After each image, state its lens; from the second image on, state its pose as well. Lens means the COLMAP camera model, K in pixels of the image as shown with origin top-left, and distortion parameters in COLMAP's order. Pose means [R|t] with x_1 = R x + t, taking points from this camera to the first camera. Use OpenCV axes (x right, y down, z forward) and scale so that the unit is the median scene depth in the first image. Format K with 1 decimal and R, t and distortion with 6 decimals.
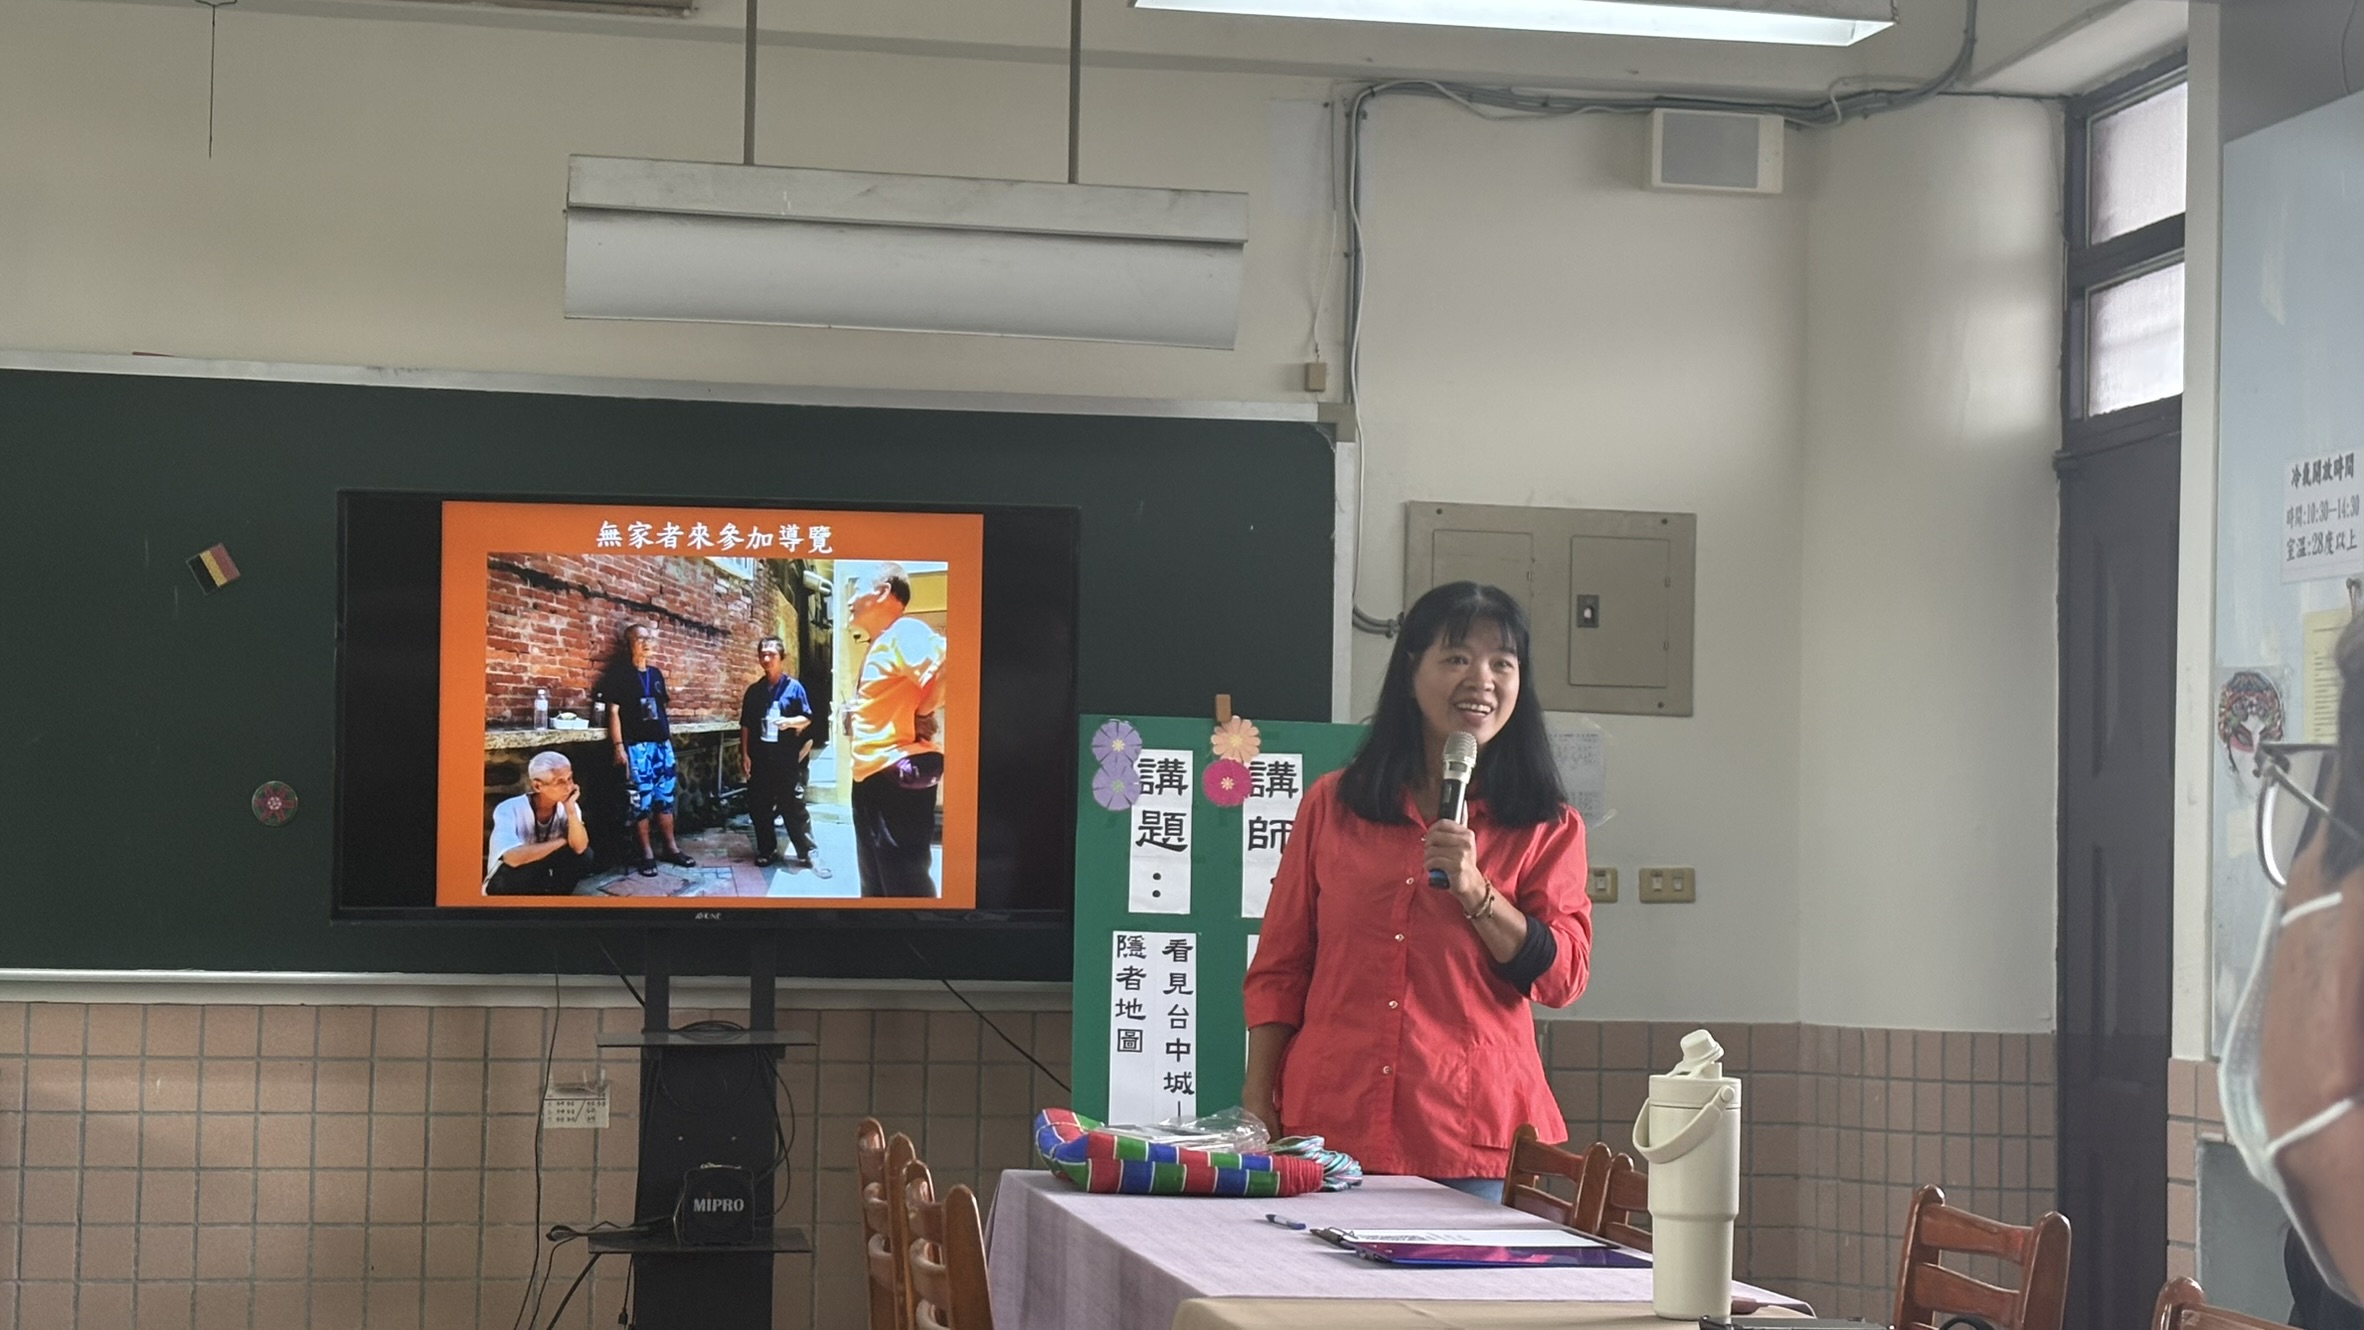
lens RADIAL K [[3958.9, 0, 1186.3], [0, 3958.9, 681.6], [0, 0, 1]] dist [0.272407, -1.210926]
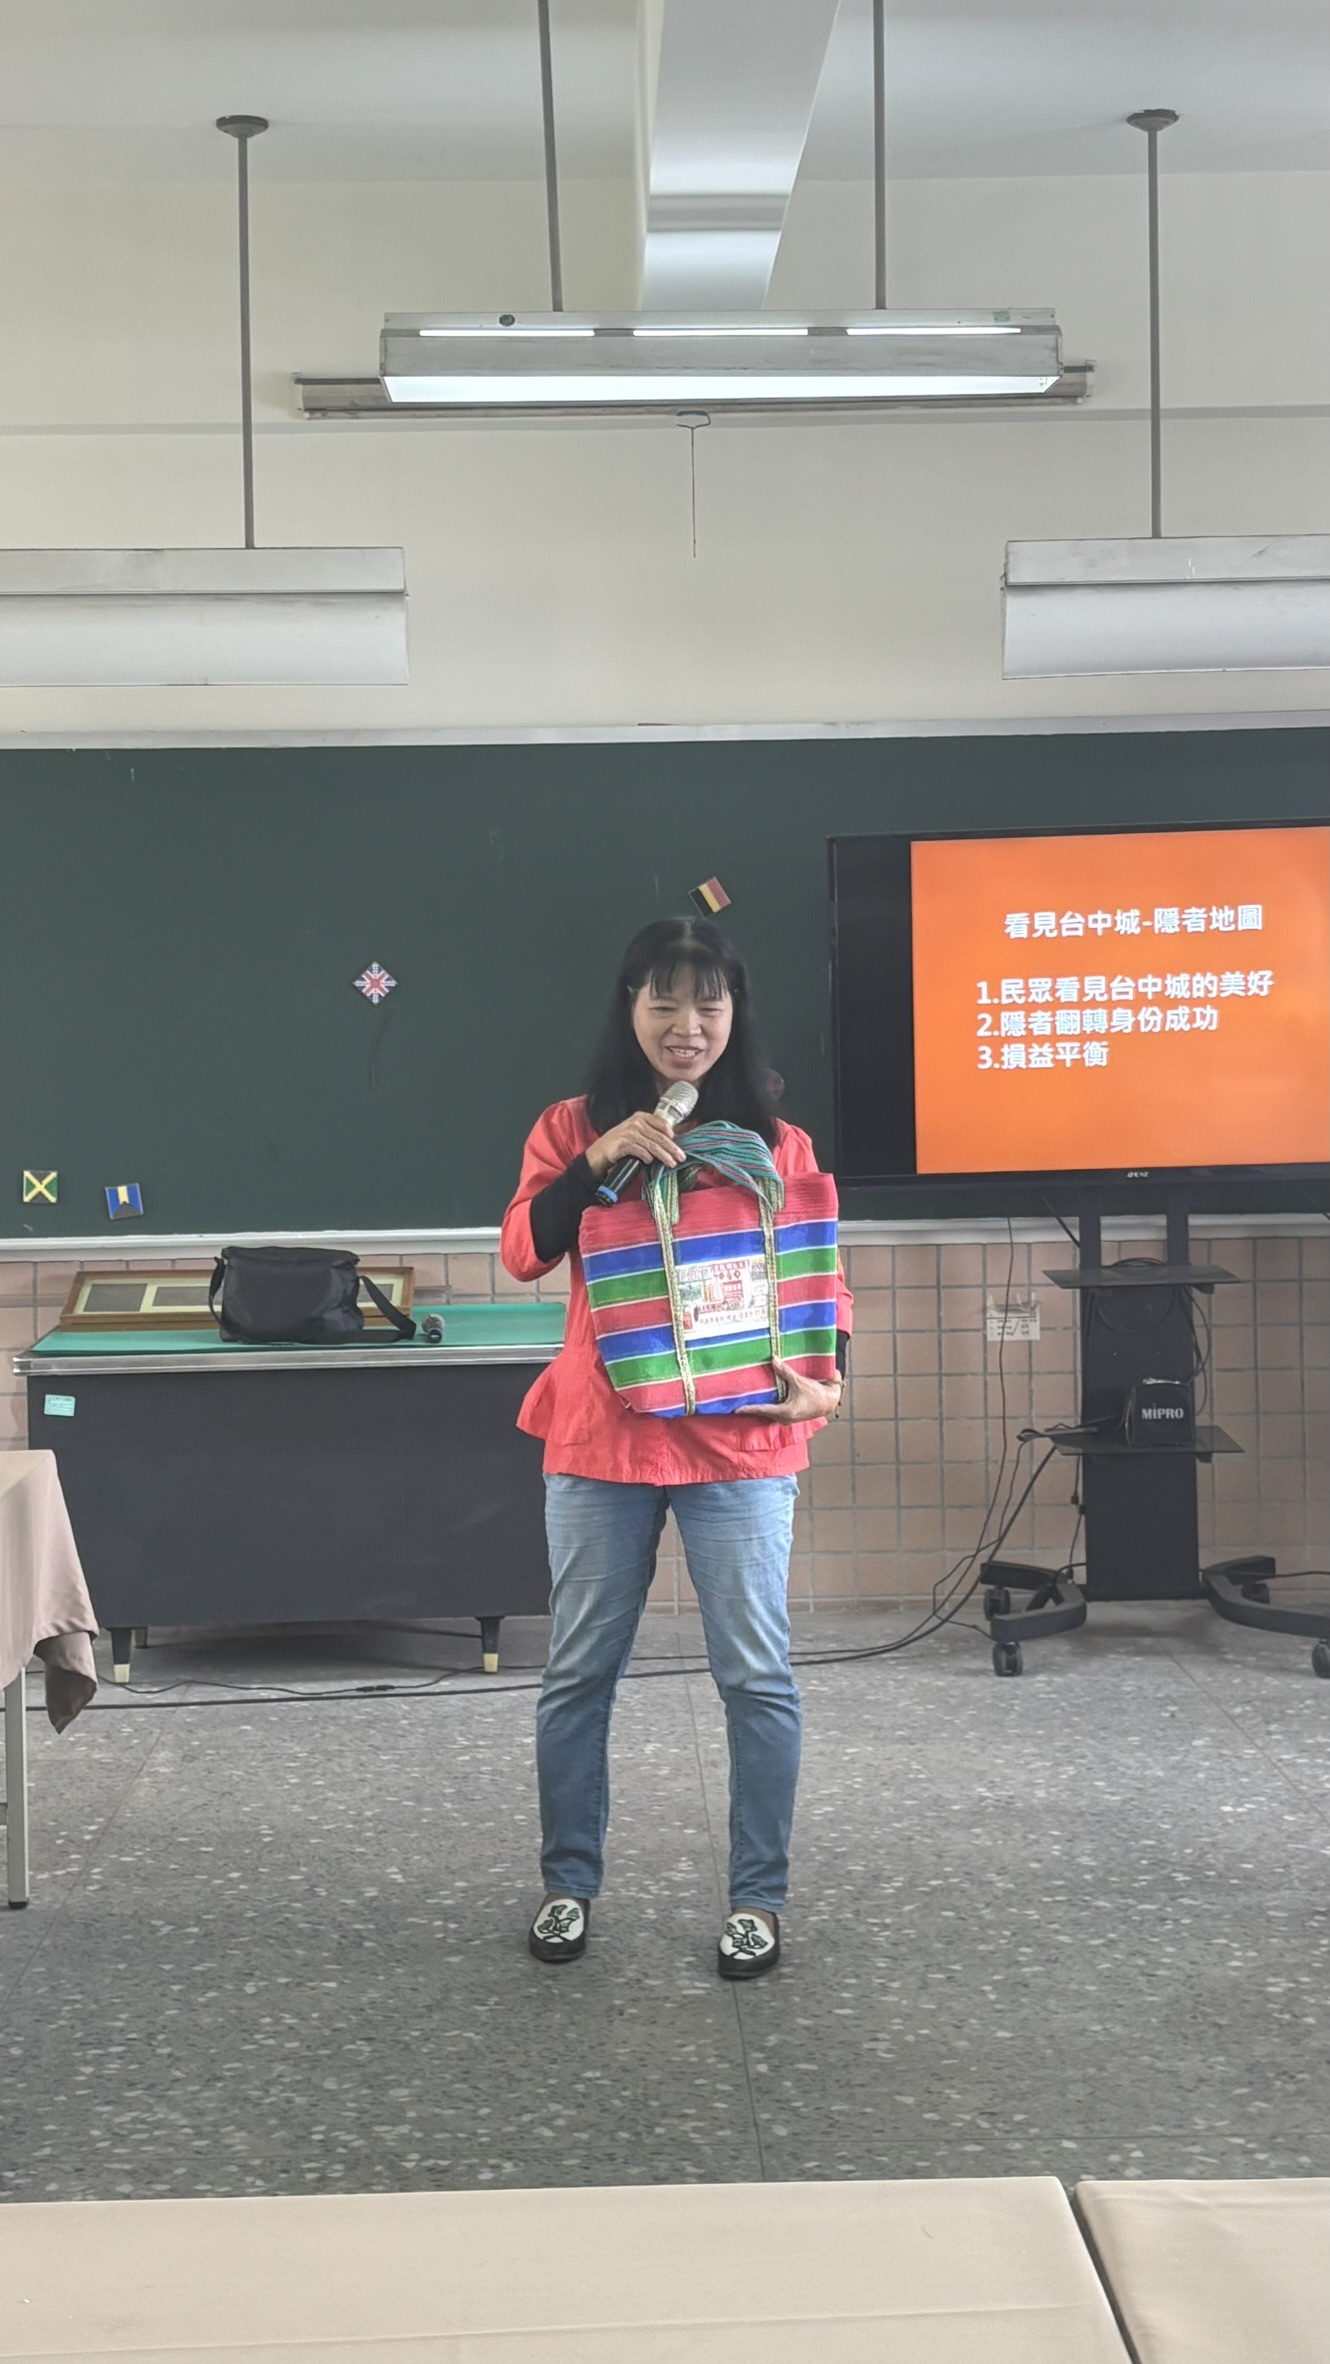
lens RADIAL K [[3341.0, 0, 636.7], [0, 3341.0, 1181.1], [0, 0, 1]] dist [0.236542, -1.039166]
pose [[0.985638, -0.028701, -0.166418, -0.098645], [0.046222, 0.993671, 0.102382, -0.049115], [0.162426, -0.108603, 0.980726, -0.020974]]
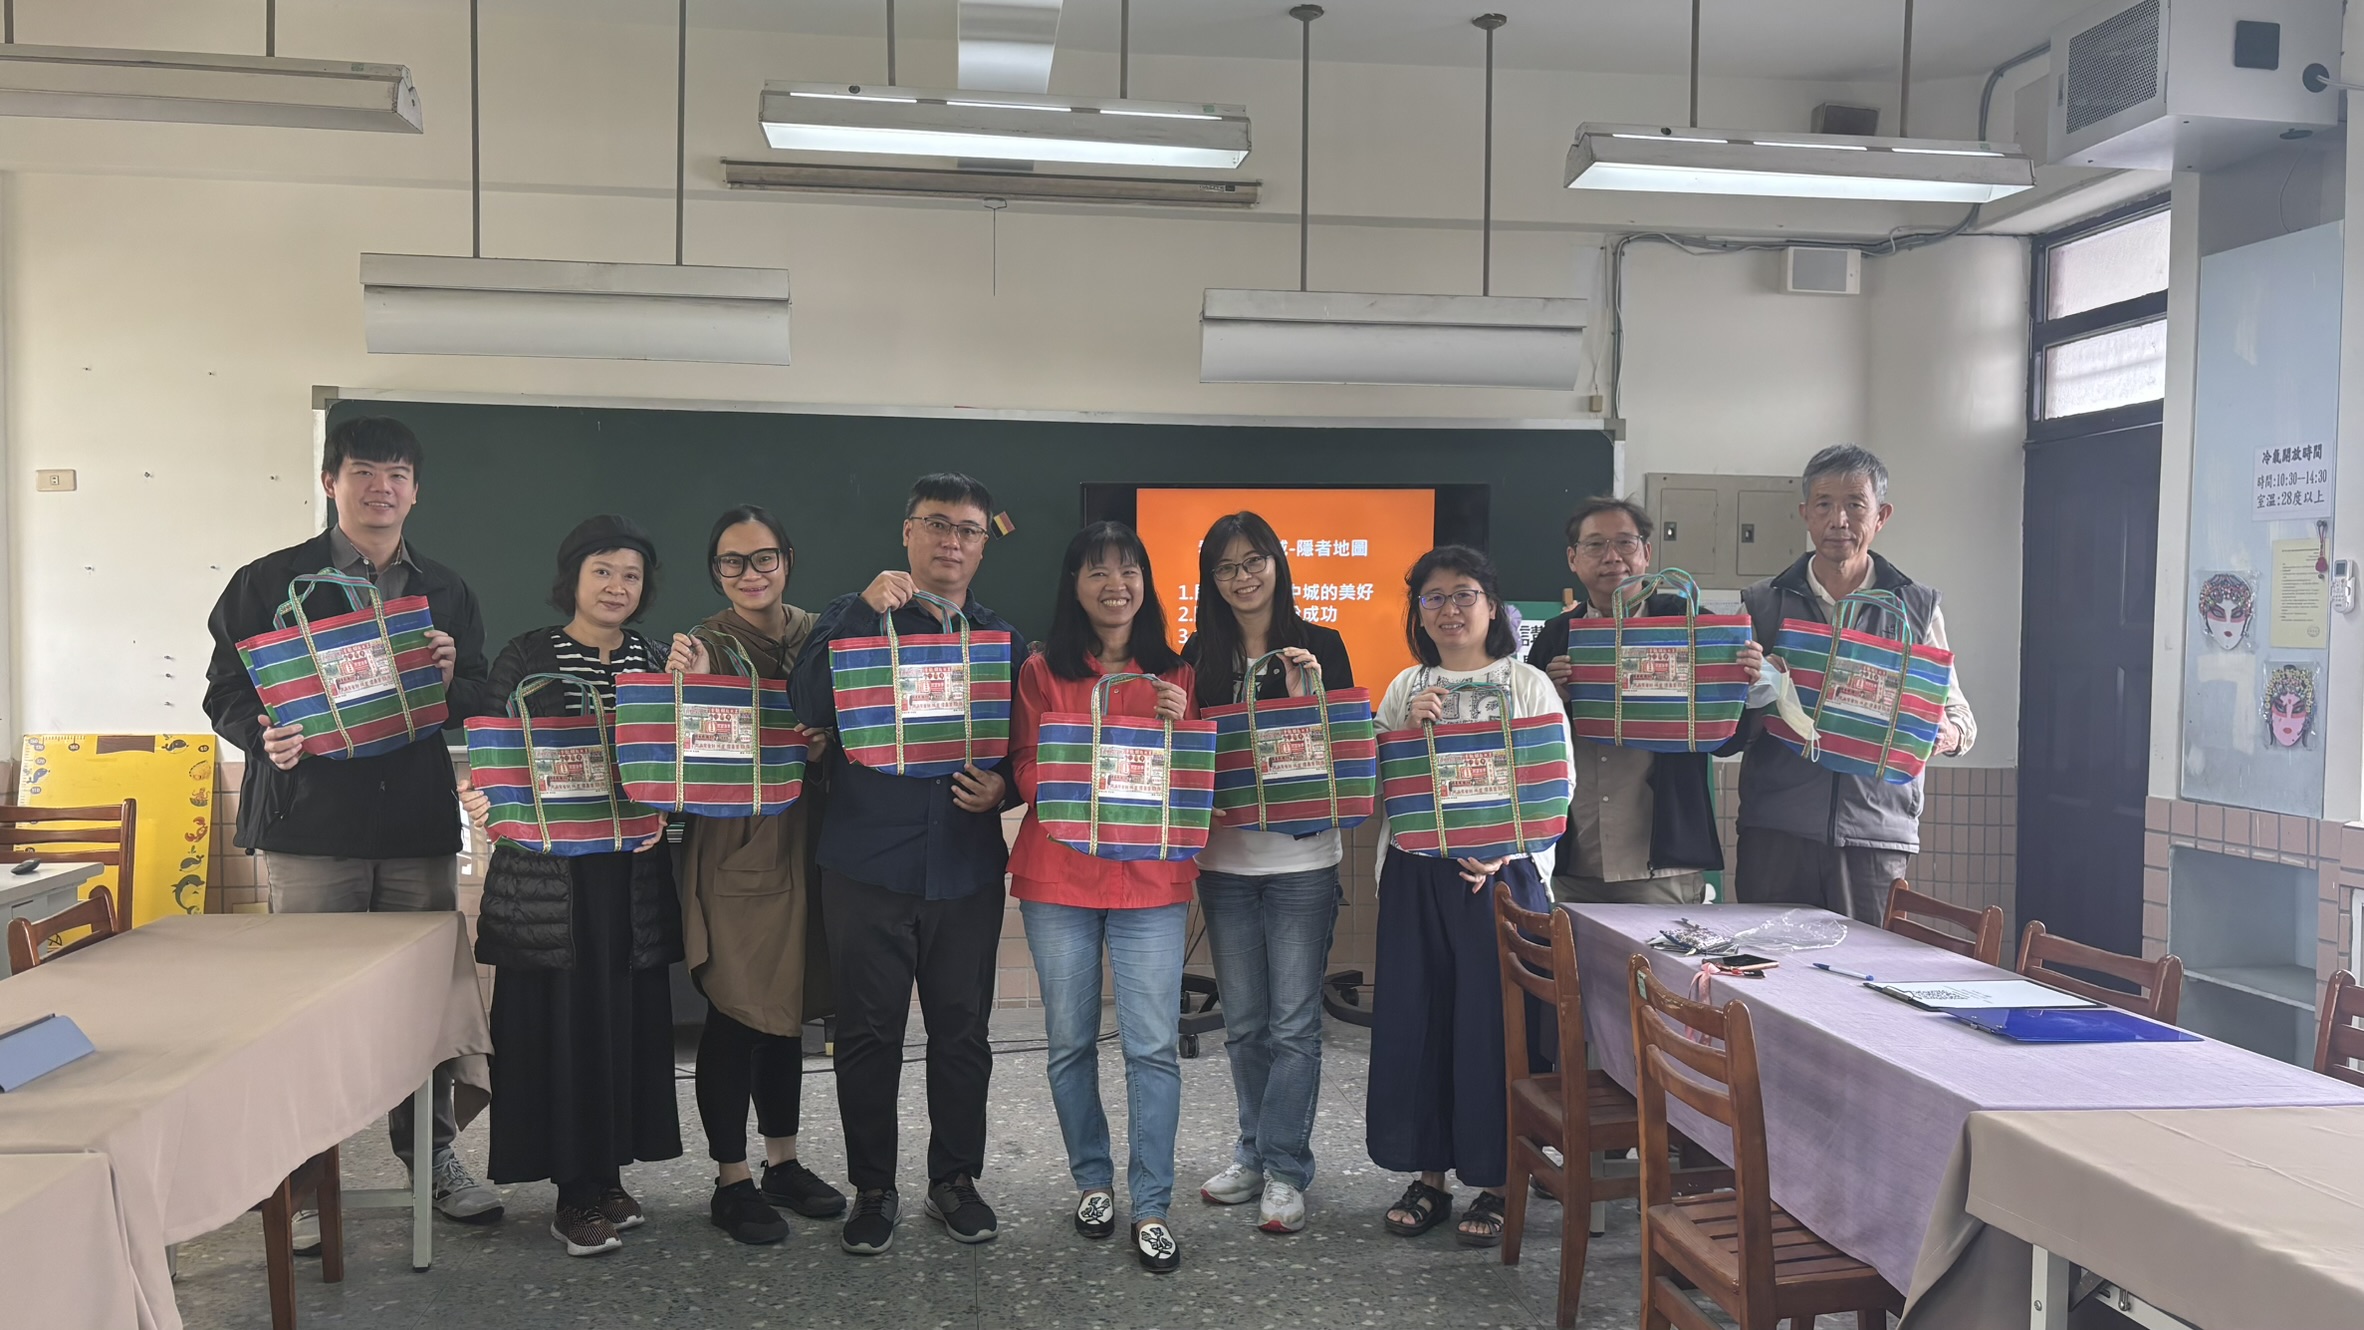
lens RADIAL K [[1799.3, 0, 1168.6], [0, 1799.3, 665.1], [0, 0, 1]] dist [0.027189, -0.009222]
pose [[0.998080, -0.009065, -0.061276, -0.119762], [0.013589, 0.997178, 0.073833, -0.024202], [0.060434, -0.074524, 0.995386, 0.192697]]
